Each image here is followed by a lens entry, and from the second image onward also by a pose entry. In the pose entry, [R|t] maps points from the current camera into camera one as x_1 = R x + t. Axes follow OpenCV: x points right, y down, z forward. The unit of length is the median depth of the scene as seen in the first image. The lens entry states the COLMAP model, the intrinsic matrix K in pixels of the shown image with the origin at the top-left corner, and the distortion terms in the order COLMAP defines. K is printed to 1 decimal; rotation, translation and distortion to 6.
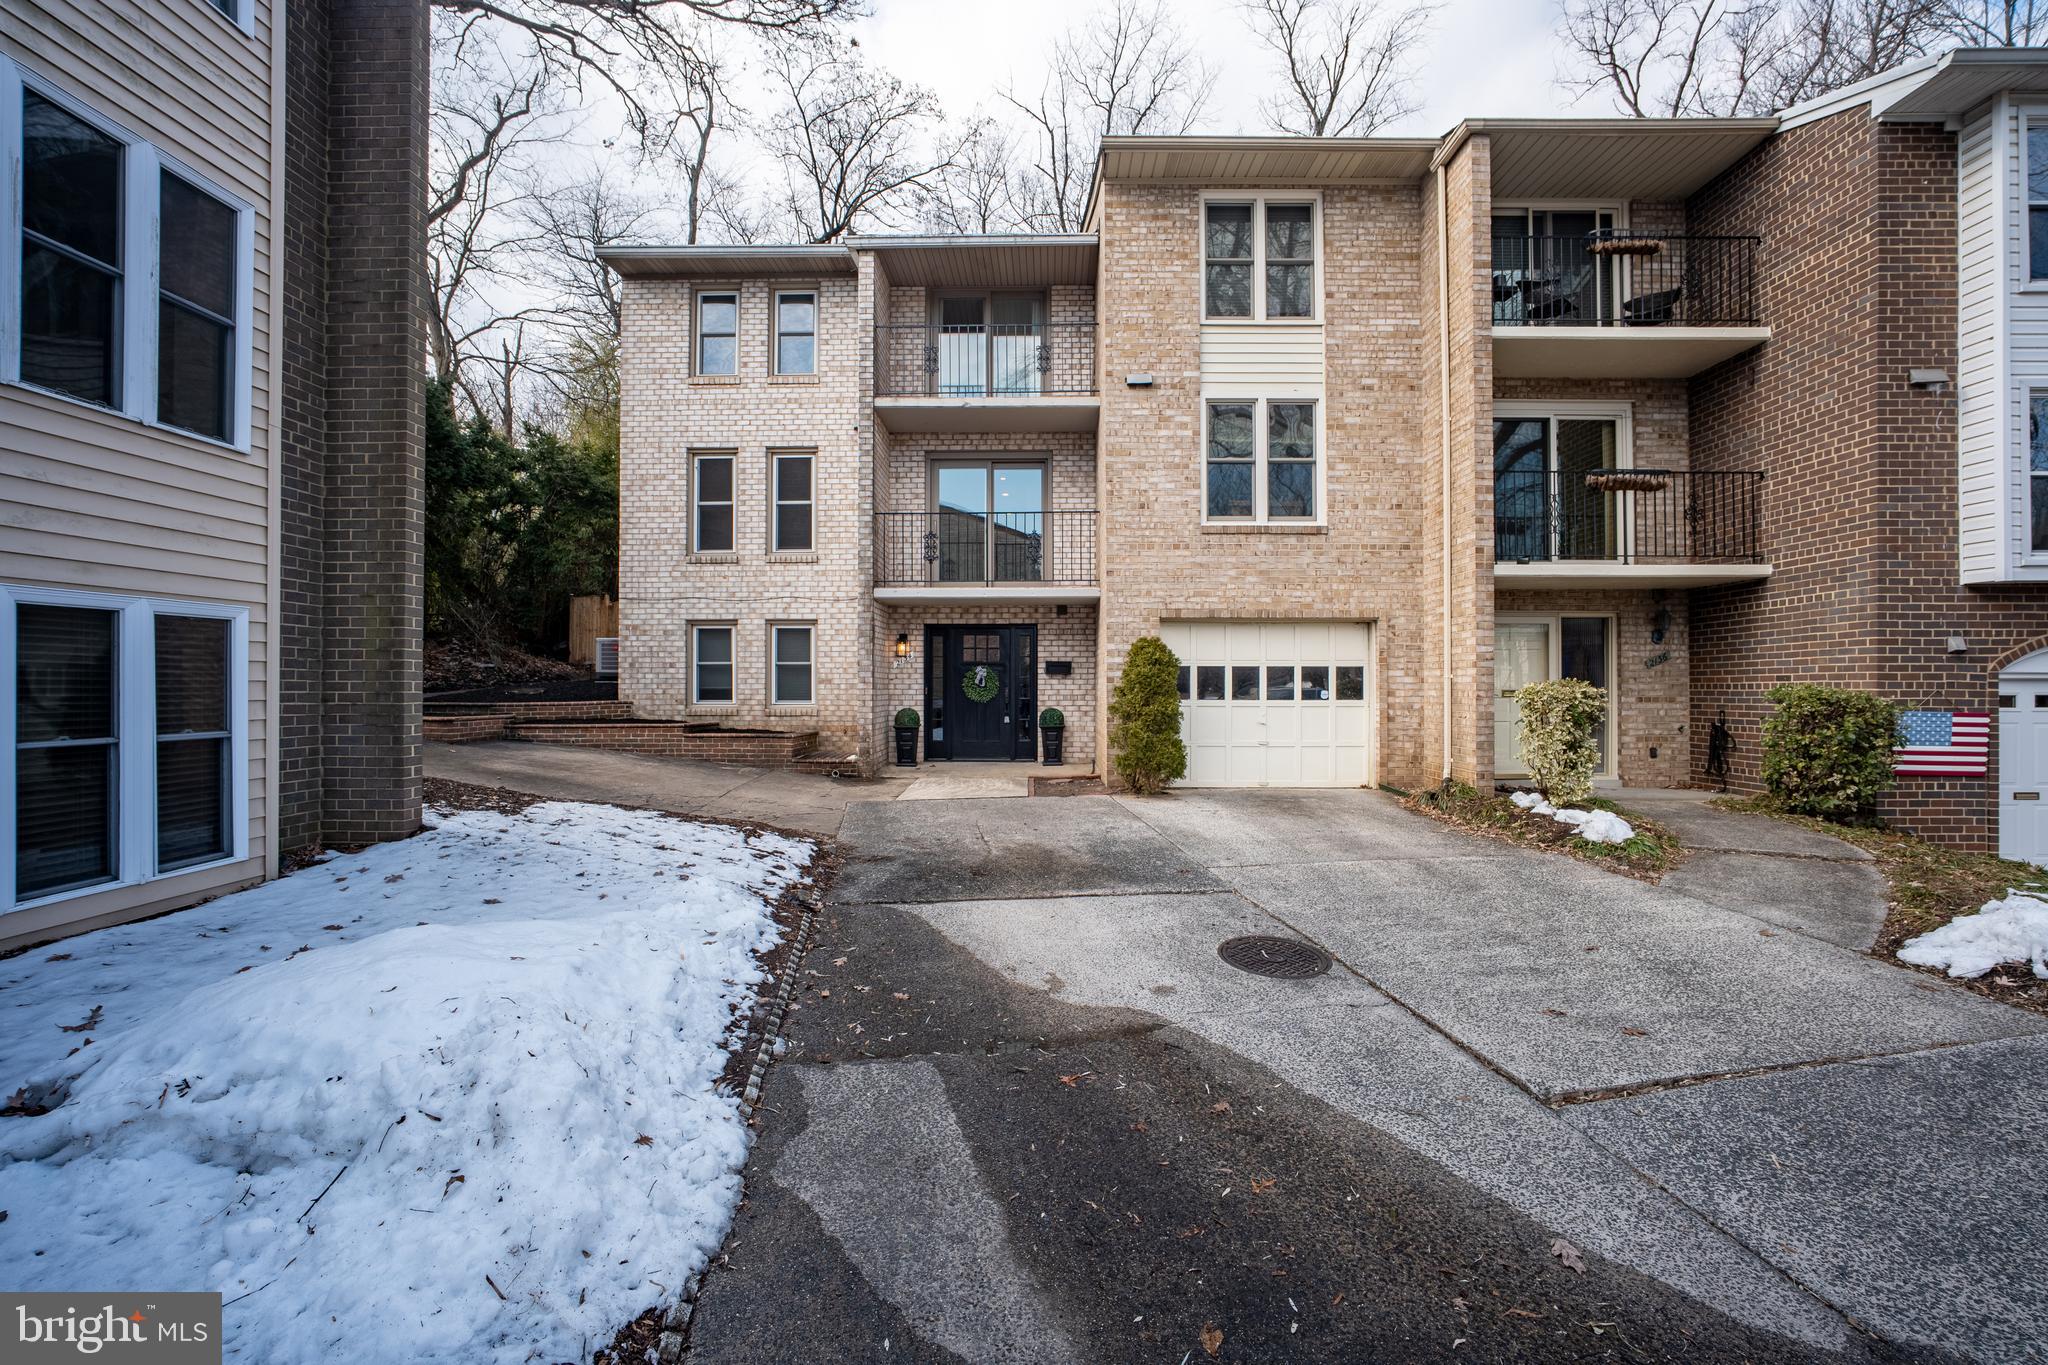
lens RADIAL K [[857.2, 0, 1054.2], [0, 857.2, 681.9], [0, 0, 1]] dist [-0.027414, 0.007524]
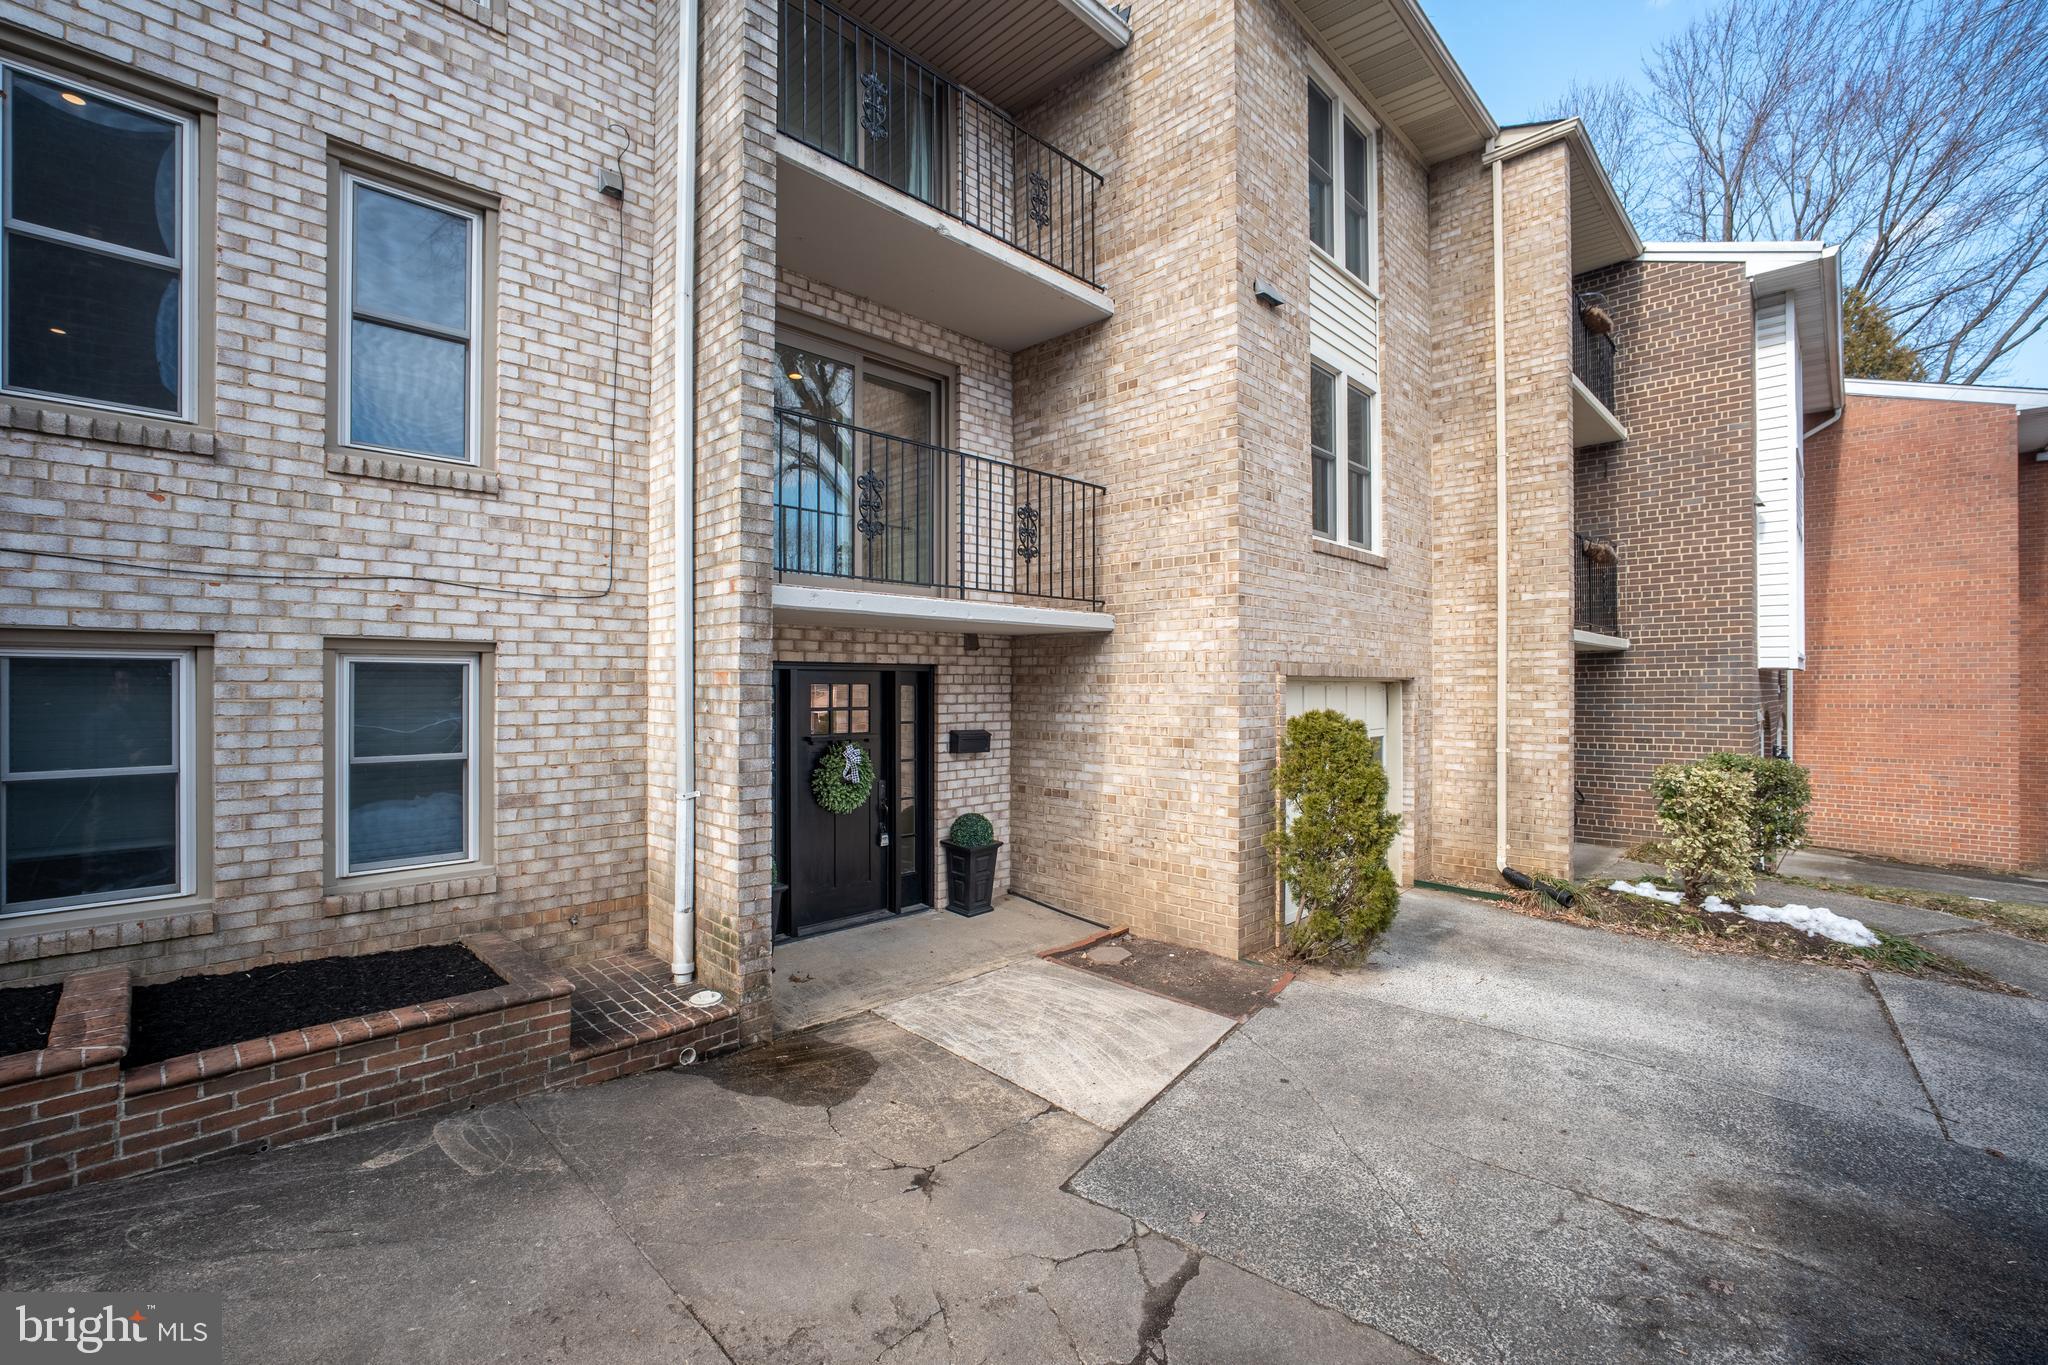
lens RADIAL K [[857.2, 0, 1038.2], [0, 857.2, 681.9], [0, 0, 1]] dist [-0.027414, 0.007524]
pose [[0.706100, 0.005366, 0.708092, -0.379833], [-0.004487, 0.999985, -0.003104, -0.055948], [-0.708098, -0.000986, 0.706113, 0.564518]]
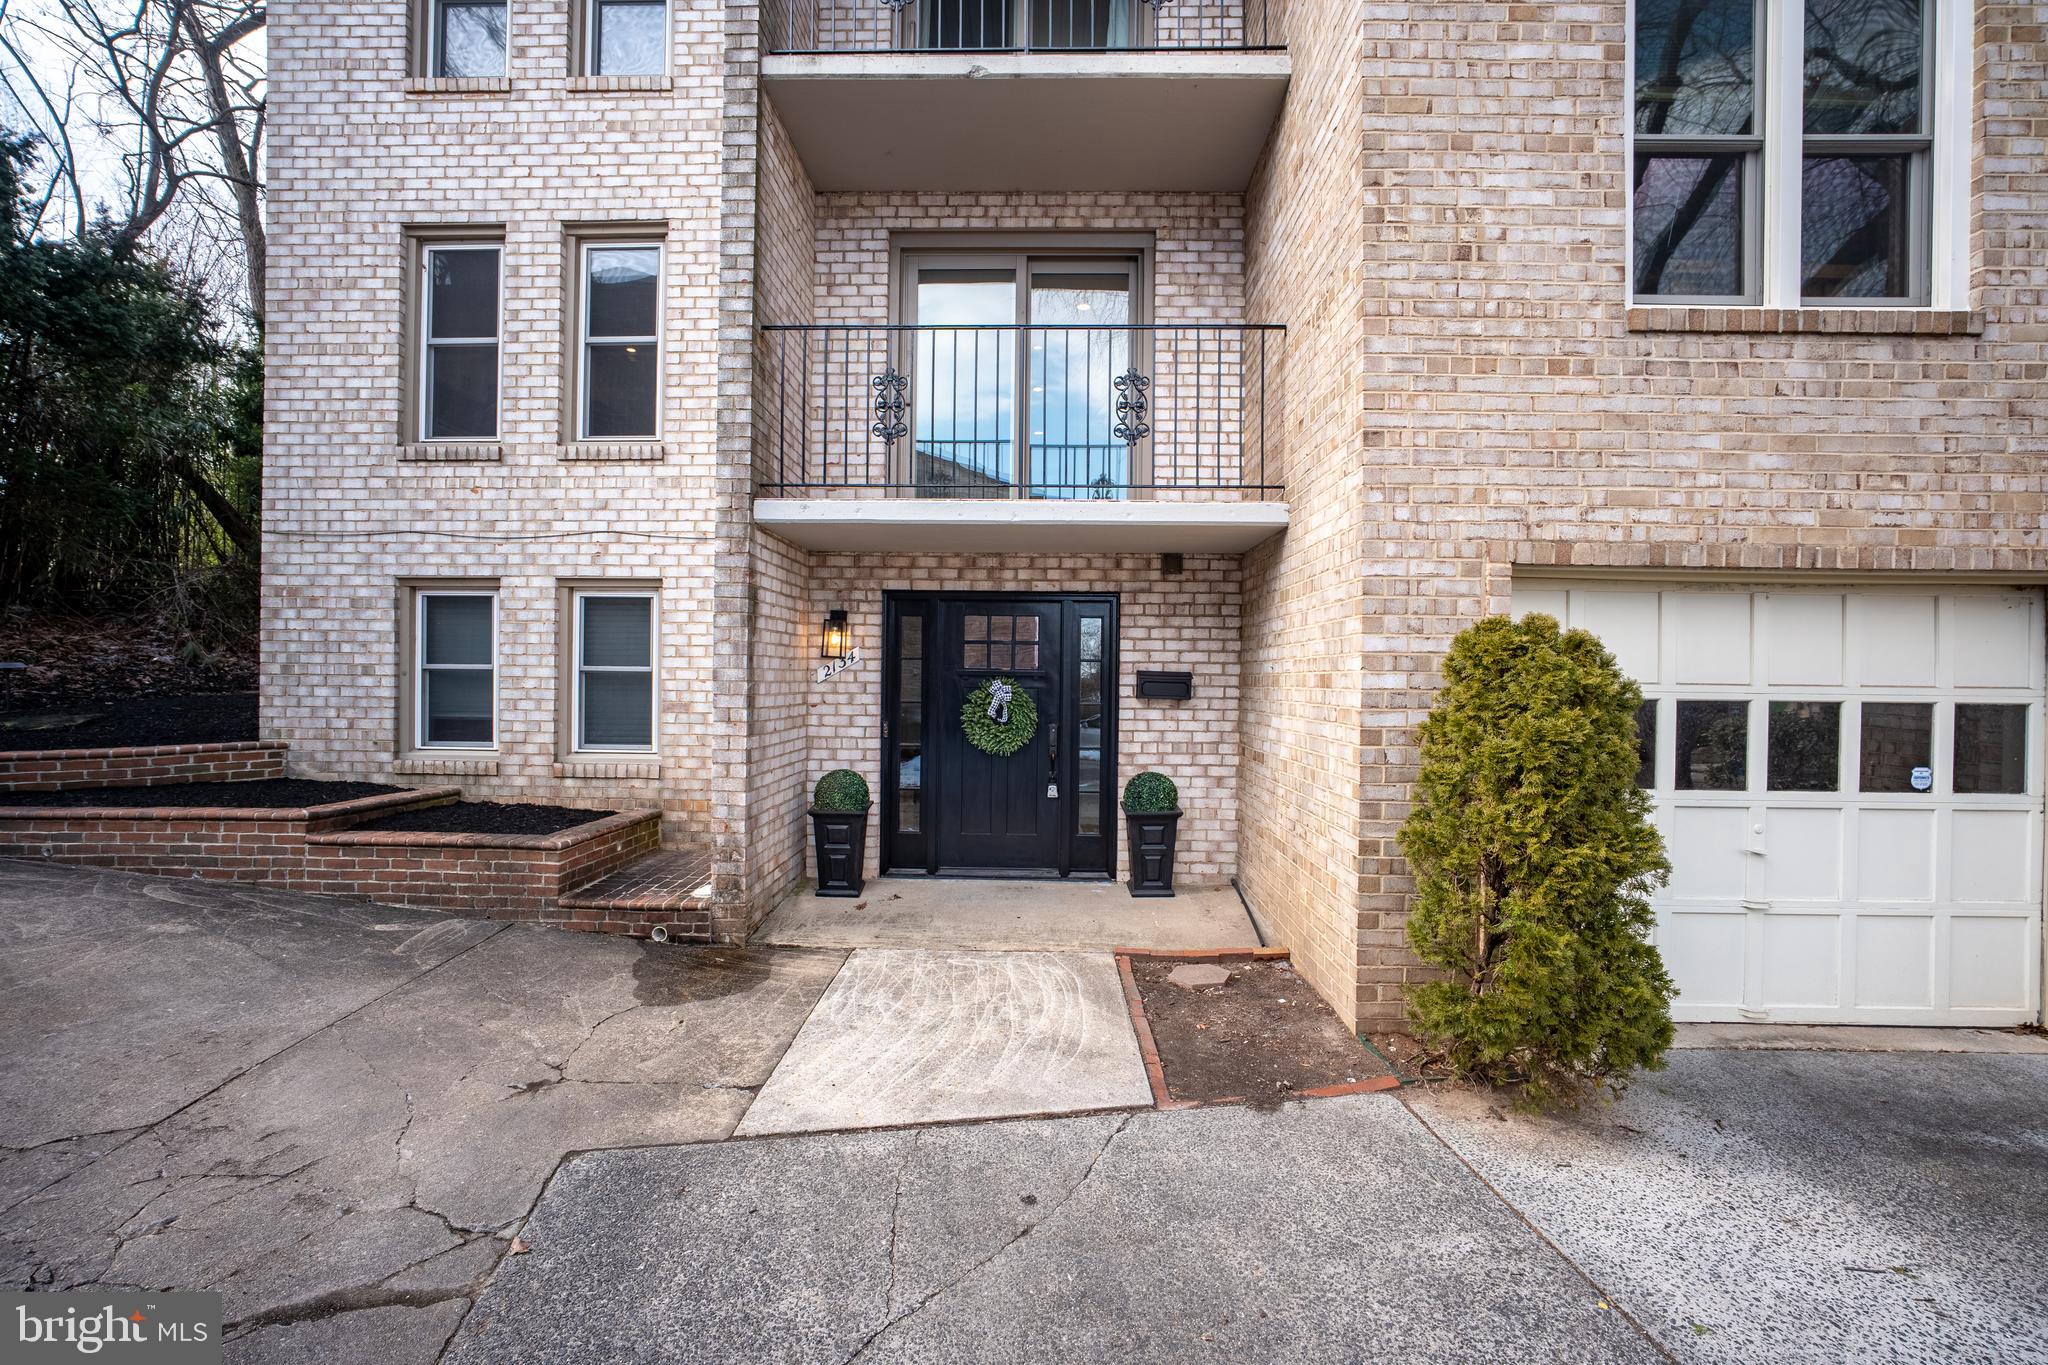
lens RADIAL K [[857.2, 0, 1039.3], [0, 857.2, 677.7], [0, 0, 1]] dist [-0.027414, 0.007524]
pose [[0.999658, 0.012003, -0.023239, -0.053763], [-0.011897, 0.999918, 0.004677, -0.022372], [0.023293, -0.004399, 0.999719, 0.532247]]
